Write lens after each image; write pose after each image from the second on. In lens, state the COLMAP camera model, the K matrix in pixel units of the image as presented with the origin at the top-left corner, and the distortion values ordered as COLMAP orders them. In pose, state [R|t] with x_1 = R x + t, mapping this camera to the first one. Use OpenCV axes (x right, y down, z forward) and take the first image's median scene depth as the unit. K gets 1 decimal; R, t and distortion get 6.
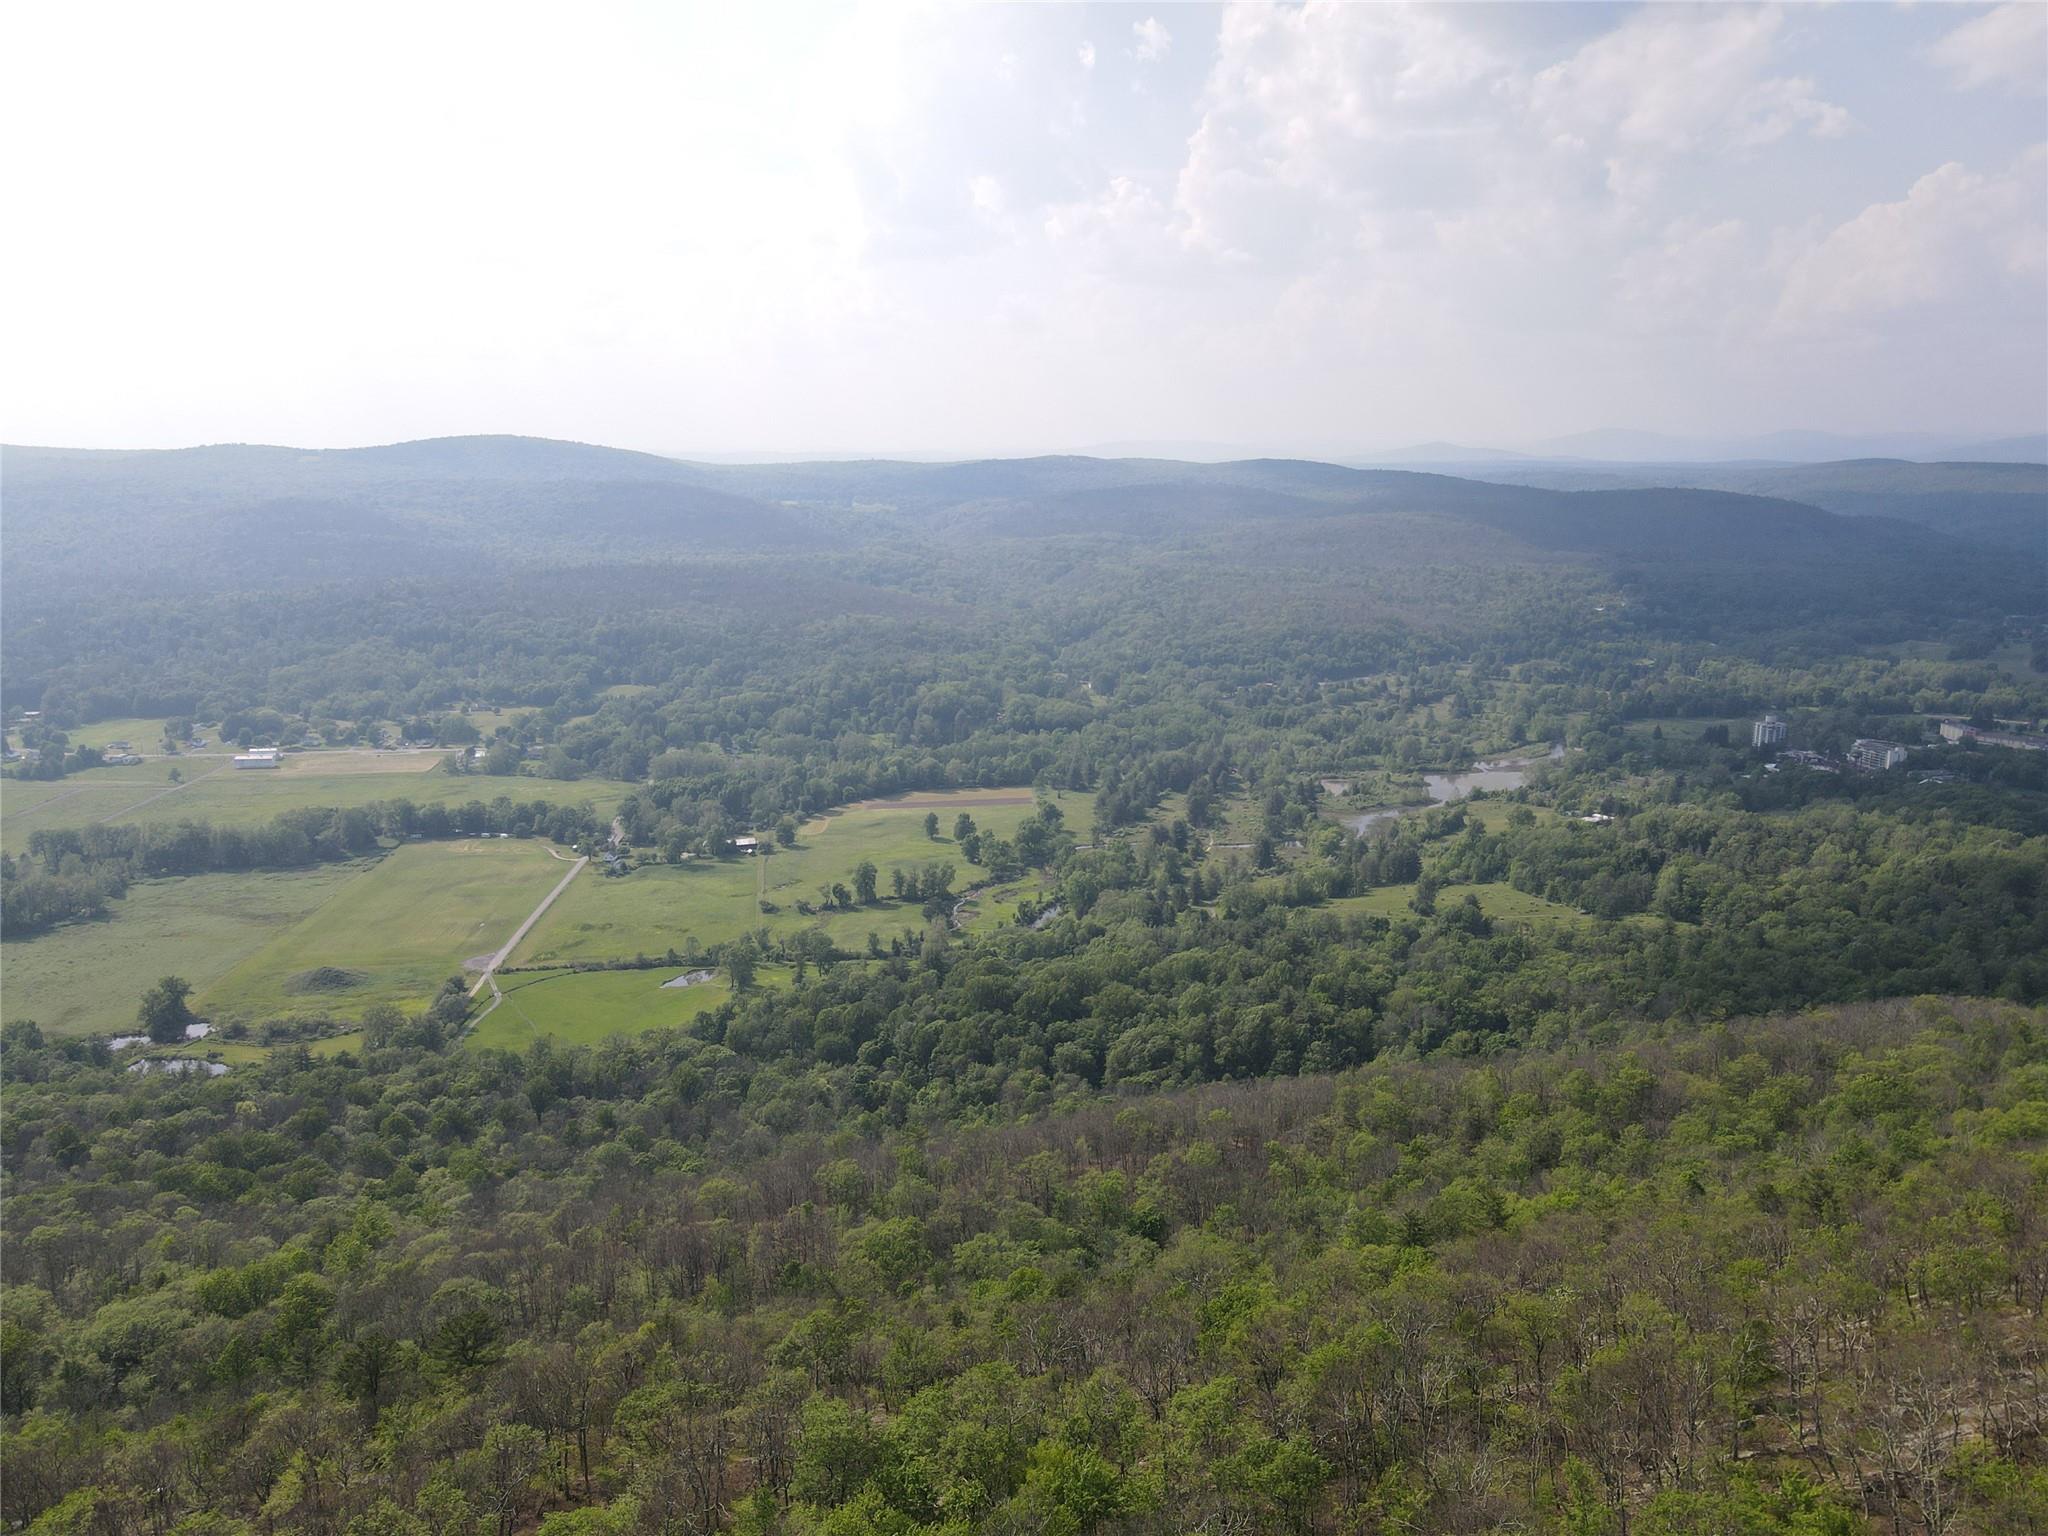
lens RADIAL K [[1432.6, 0, 1017.4], [0, 1432.6, 769.8], [0, 0, 1]] dist [0.004940, 0.000434]
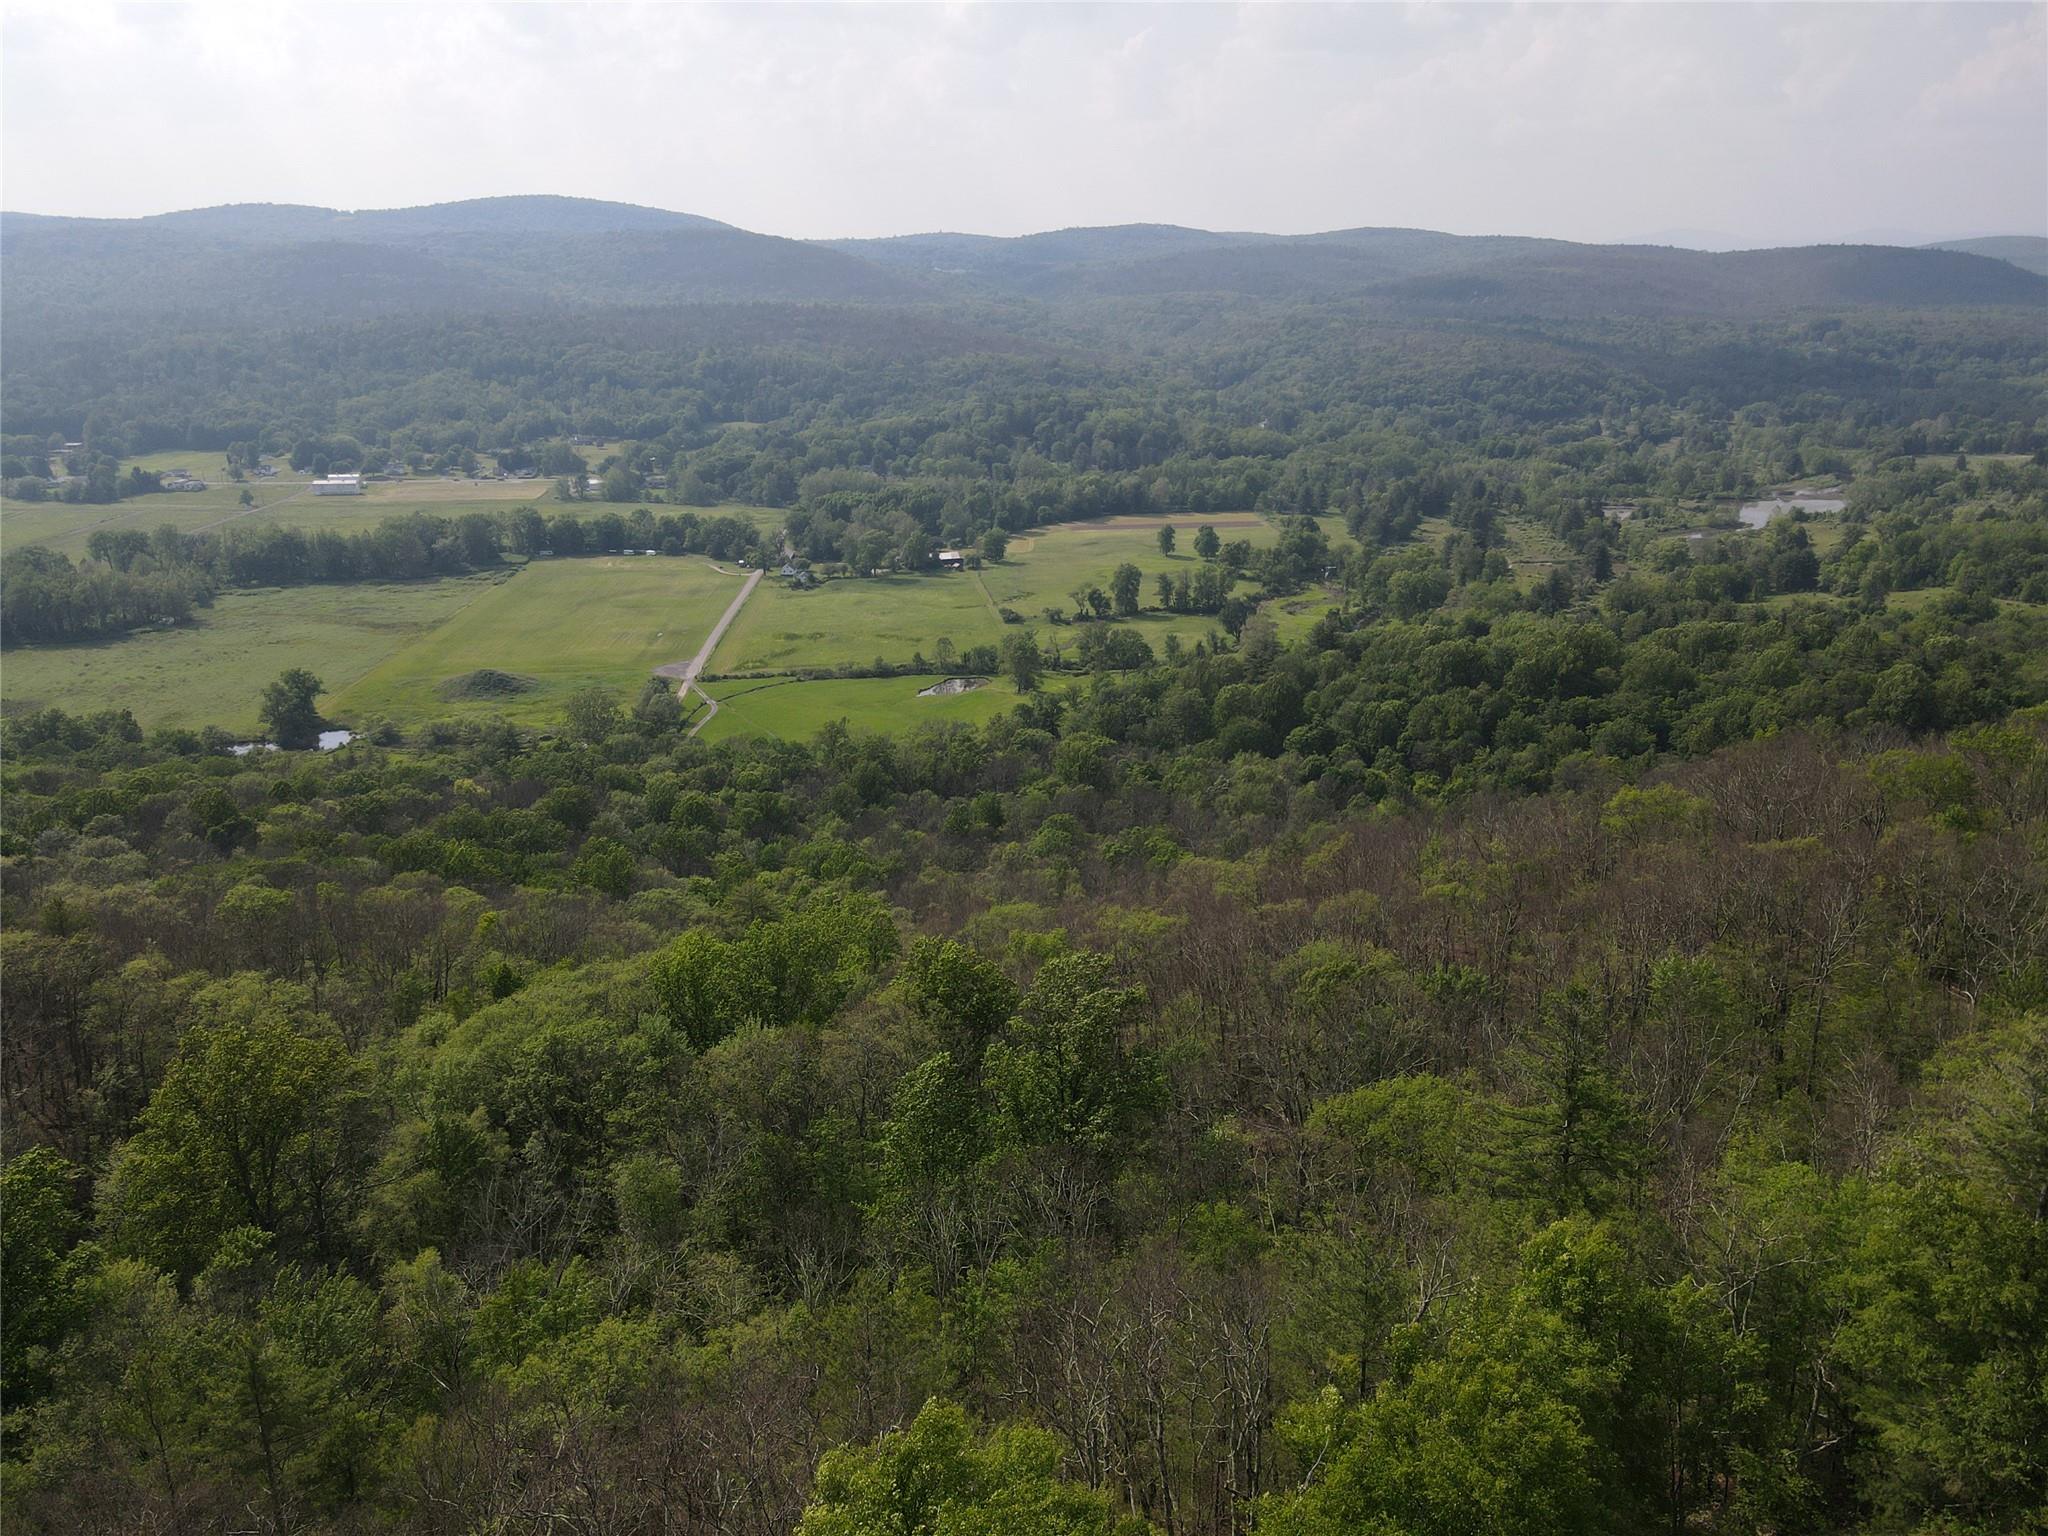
lens RADIAL K [[1432.6, 0, 1029.8], [0, 1432.6, 764.4], [0, 0, 1]] dist [0.004940, 0.000434]
pose [[0.999900, 0.003726, -0.013633, -0.121534], [-0.002076, 0.992881, 0.119091, 0.066027], [0.013979, -0.119051, 0.992790, 0.155325]]
